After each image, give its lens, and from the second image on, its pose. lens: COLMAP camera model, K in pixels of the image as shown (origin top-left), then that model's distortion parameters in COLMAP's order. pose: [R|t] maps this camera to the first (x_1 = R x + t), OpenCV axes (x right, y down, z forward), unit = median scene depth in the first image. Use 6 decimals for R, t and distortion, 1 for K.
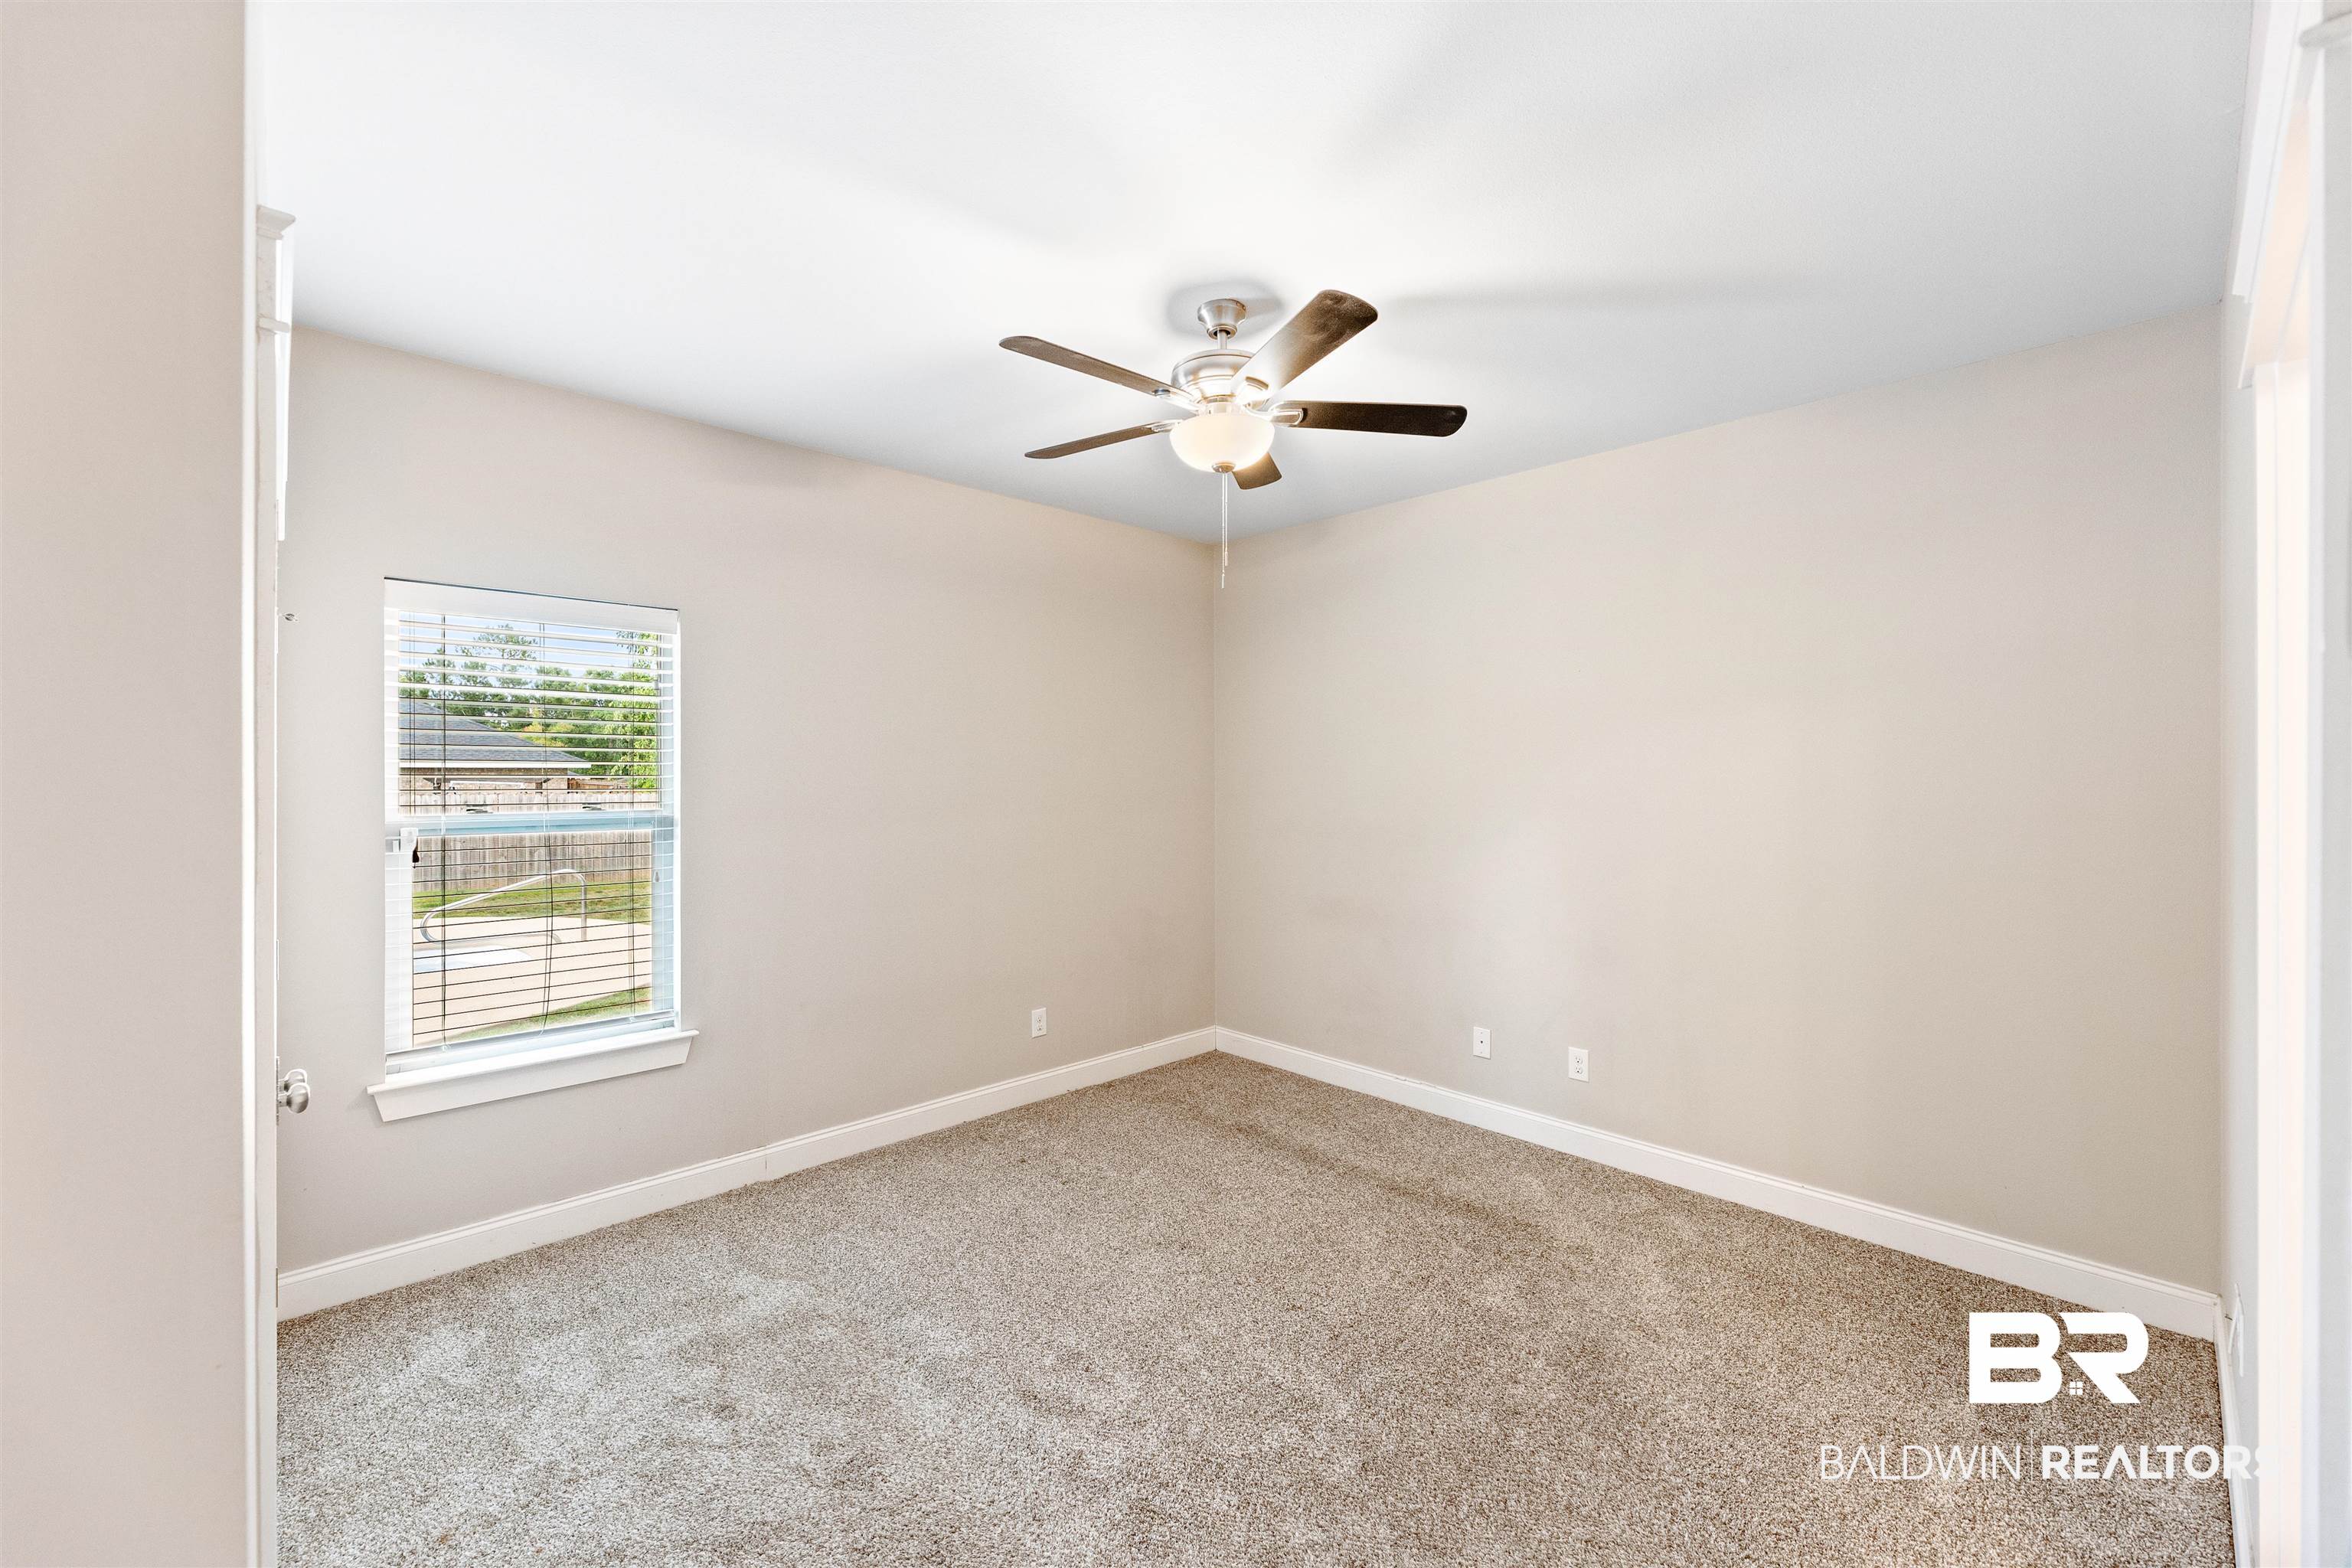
lens RADIAL K [[949.8, 0, 1176.0], [0, 949.8, 784.0], [0, 0, 1]] dist [-0.001600, -0.000240]
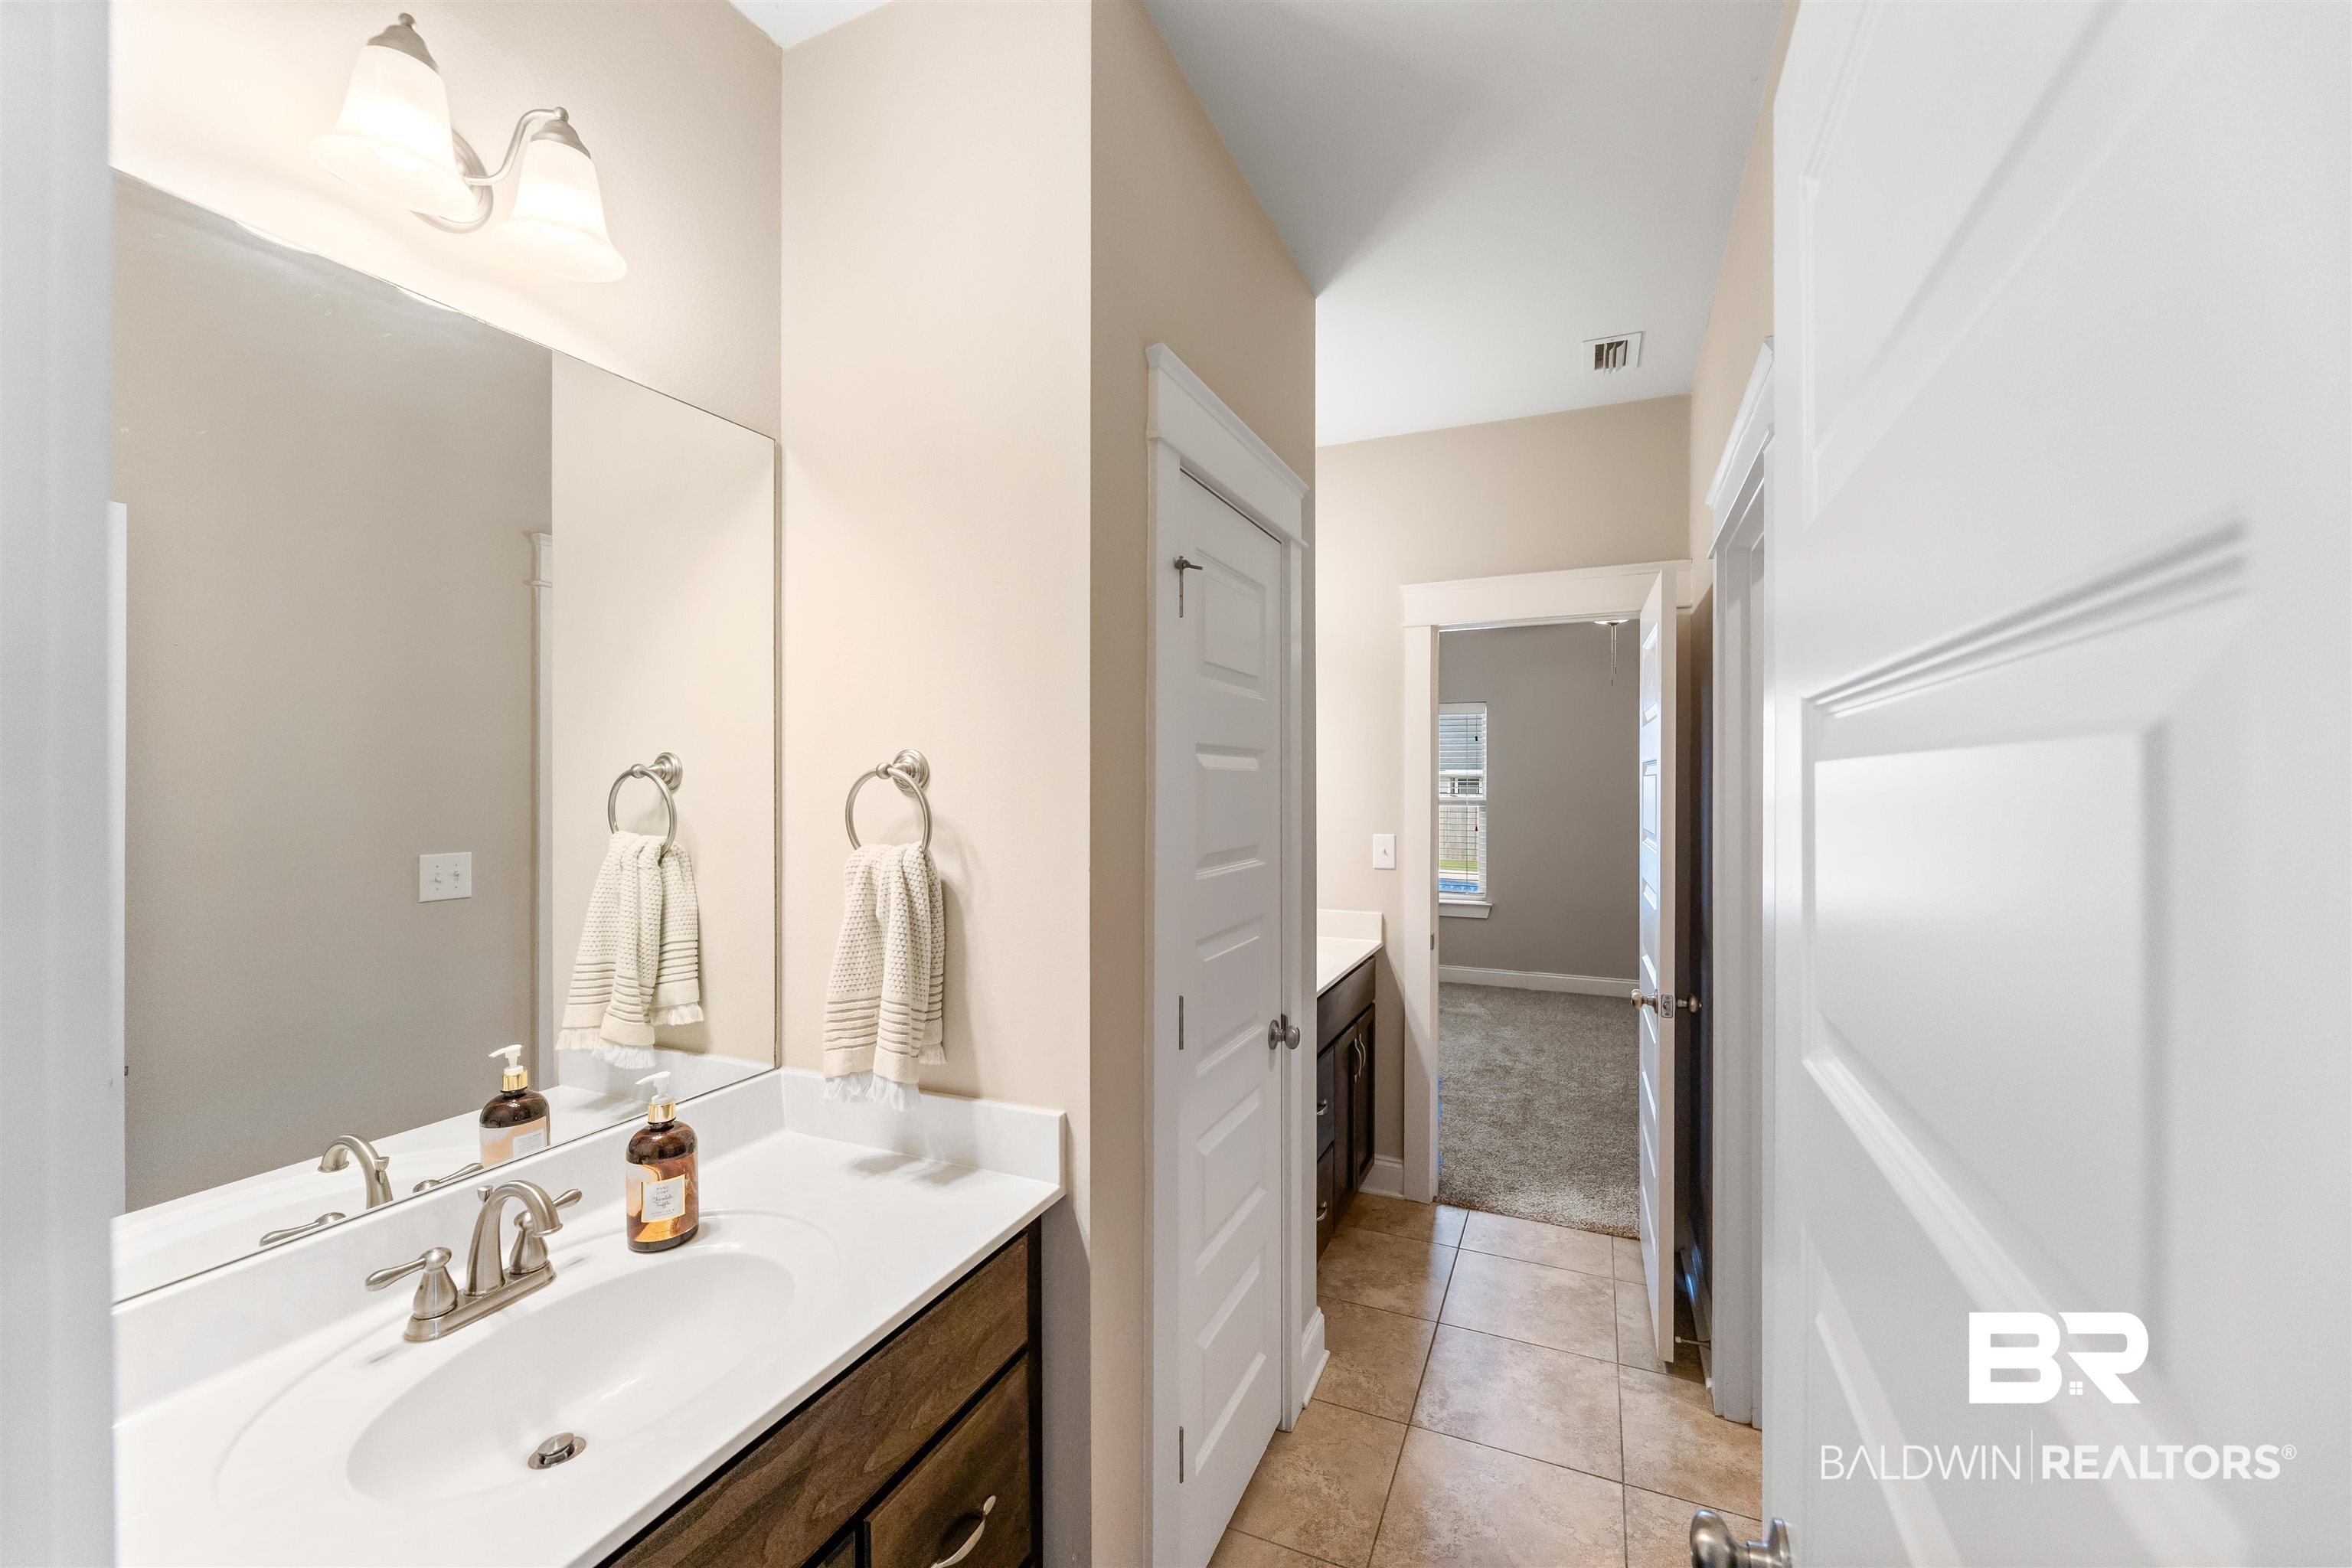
lens RADIAL K [[949.8, 0, 1176.0], [0, 949.8, 784.0], [0, 0, 1]] dist [-0.001600, -0.000240]
pose [[0.385536, -0.000747, -0.922692, 1.158615], [-0.000364, 0.999999, -0.000962, 0.001588], [0.922693, 0.000706, 0.385536, -0.440407]]
